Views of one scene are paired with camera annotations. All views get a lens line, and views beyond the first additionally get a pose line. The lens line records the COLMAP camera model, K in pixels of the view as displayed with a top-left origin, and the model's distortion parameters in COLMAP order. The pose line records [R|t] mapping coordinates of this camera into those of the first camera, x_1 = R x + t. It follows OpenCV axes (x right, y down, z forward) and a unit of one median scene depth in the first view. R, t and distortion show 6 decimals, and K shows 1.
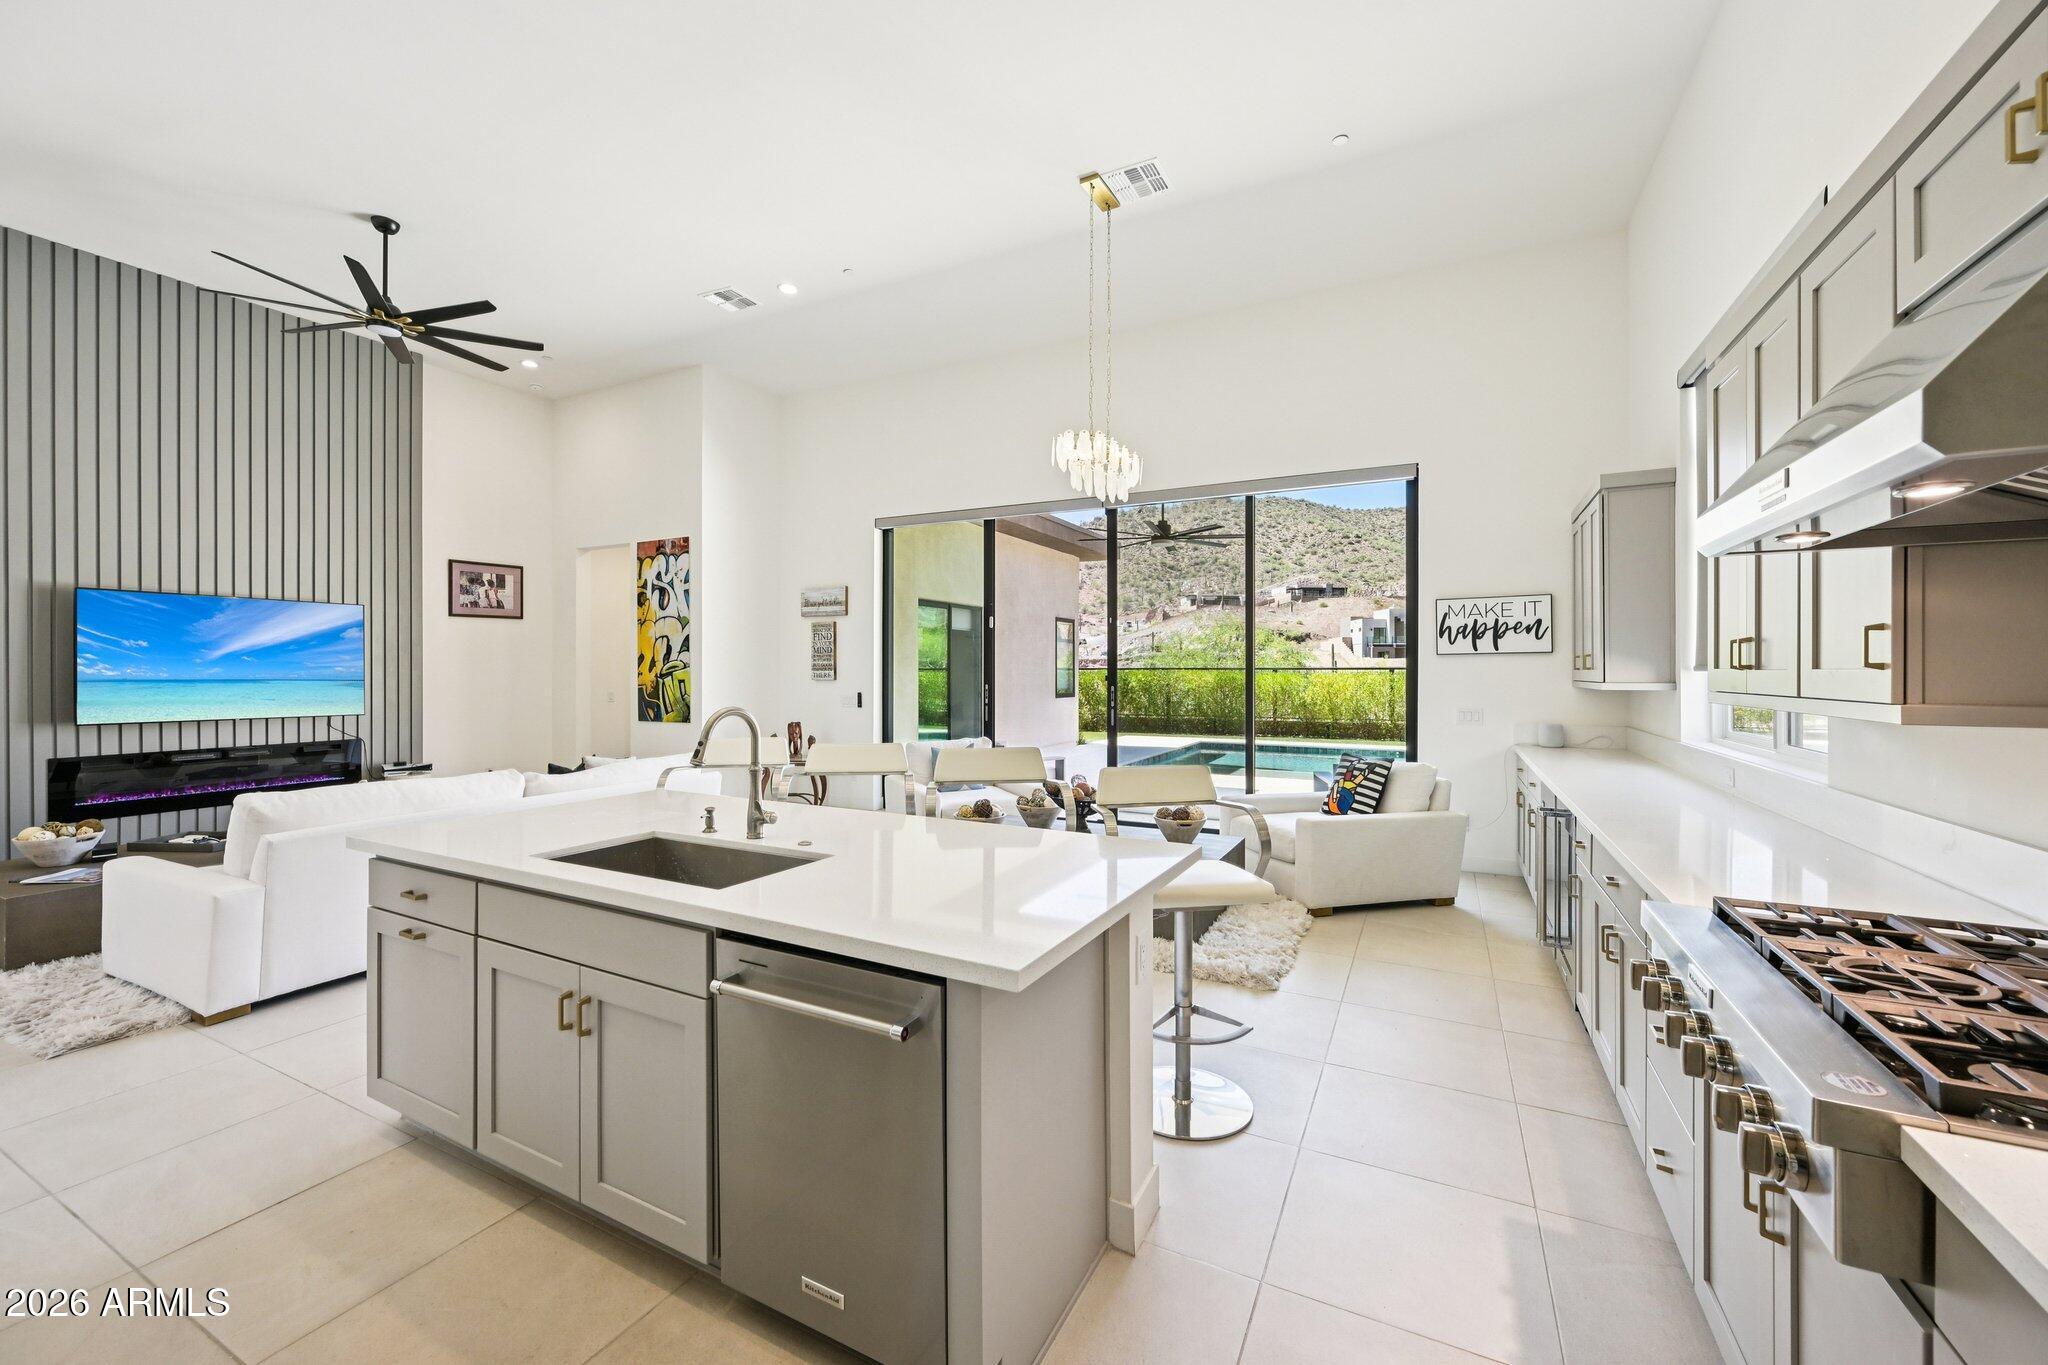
lens RADIAL K [[809.2, 0, 1018.2], [0, 809.2, 671.4], [0, 0, 1]] dist [0.002426, 0.000205]
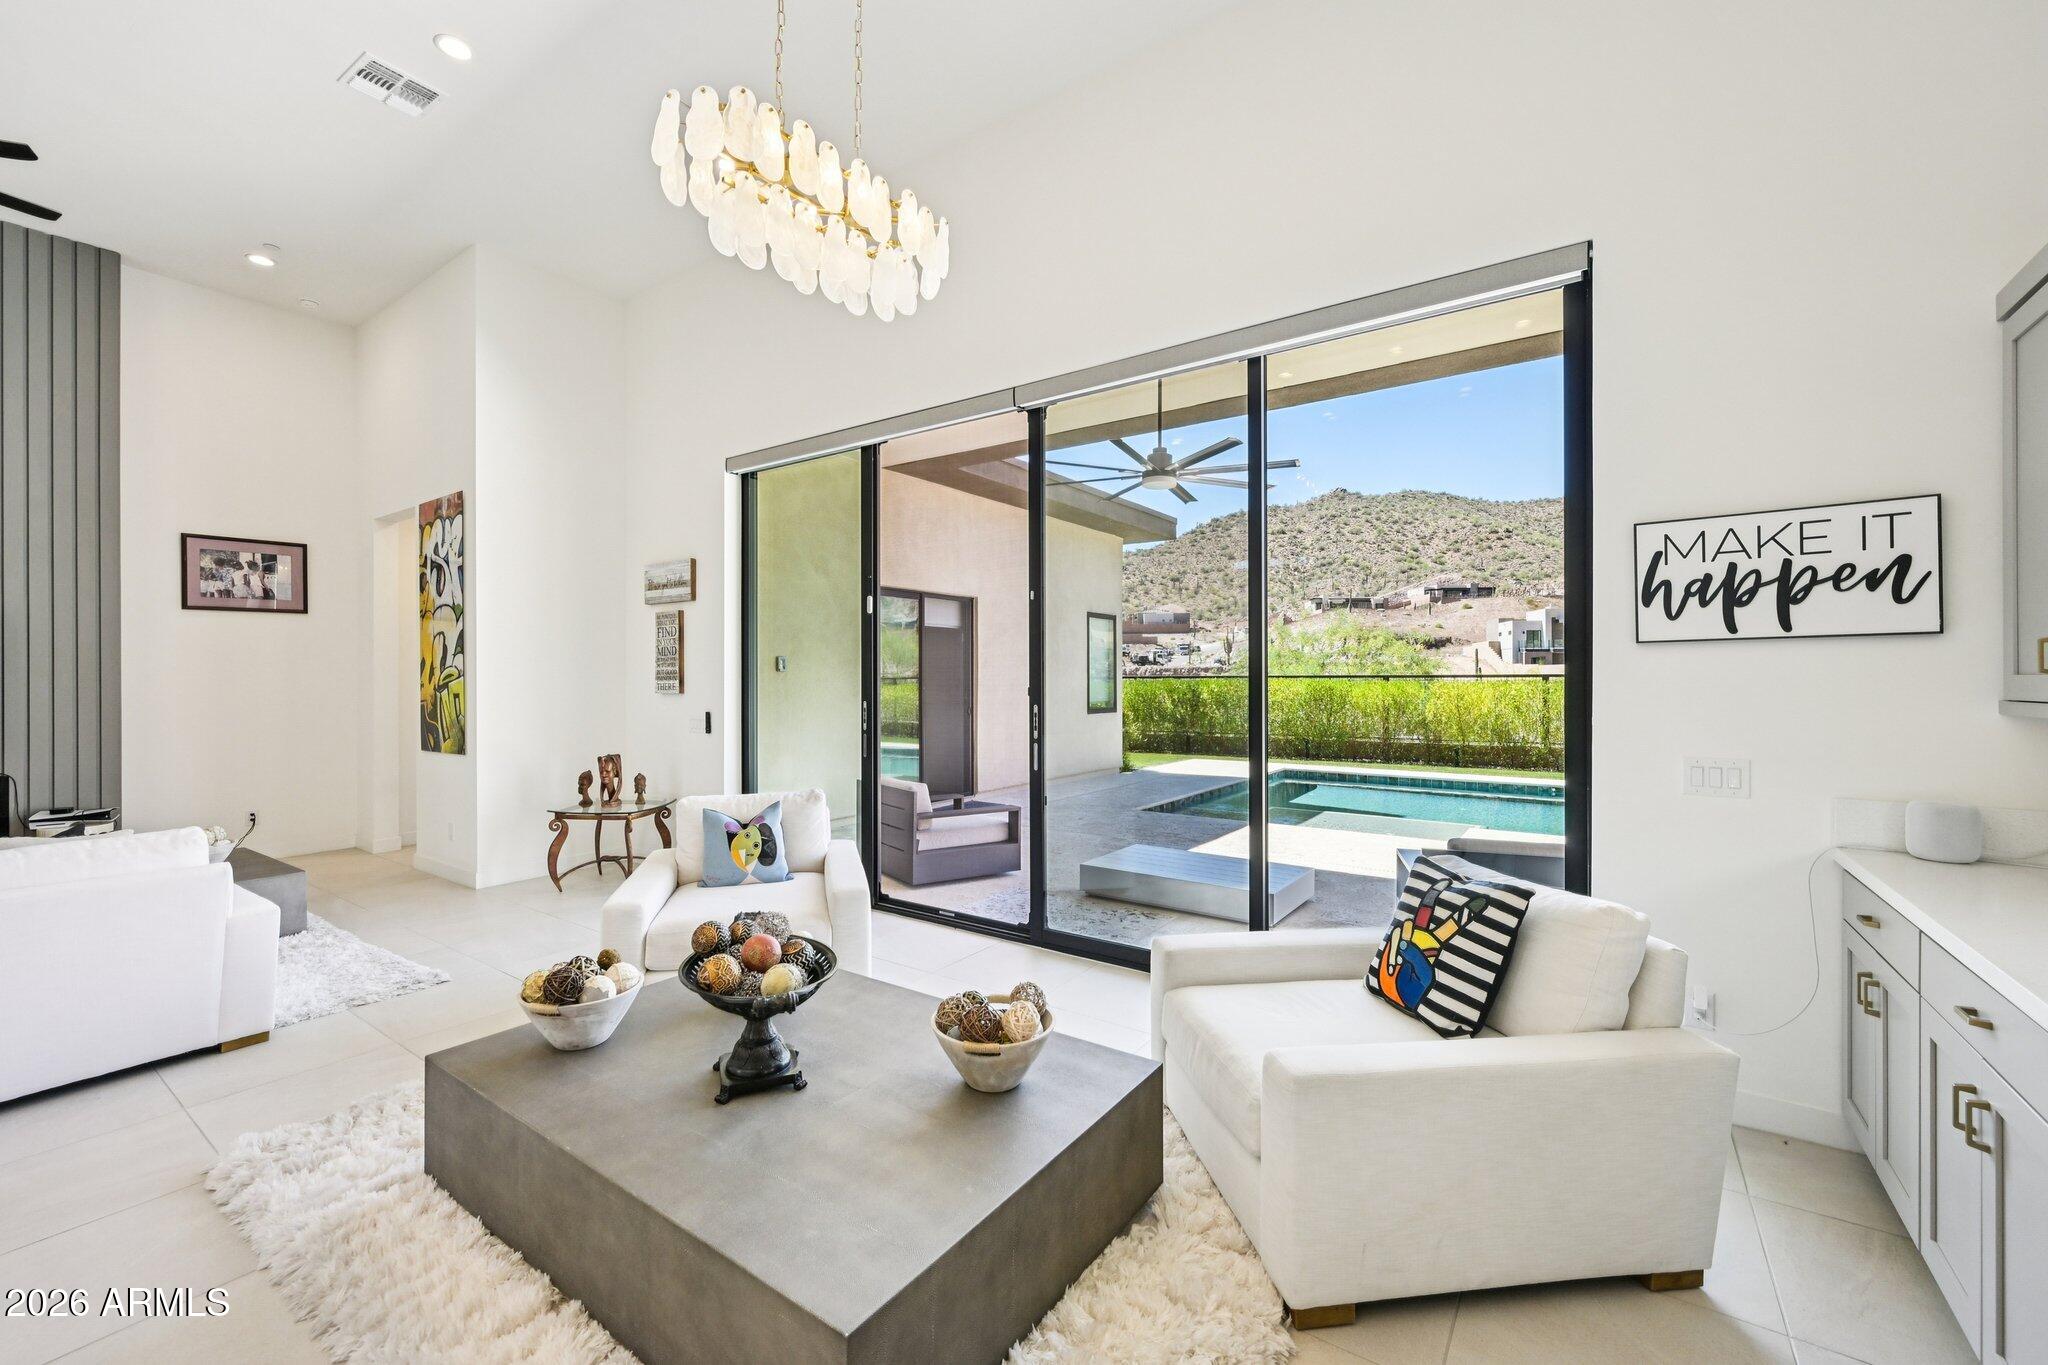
lens RADIAL K [[827.1, 0, 1015.9], [0, 827.1, 680.7], [0, 0, 1]] dist [0.000733, 0.000224]
pose [[0.990236, -0.002421, -0.139379, 0.164589], [0.002453, 0.999997, 0.000063, 0.000061], [0.139378, -0.000404, 0.990239, 0.342985]]
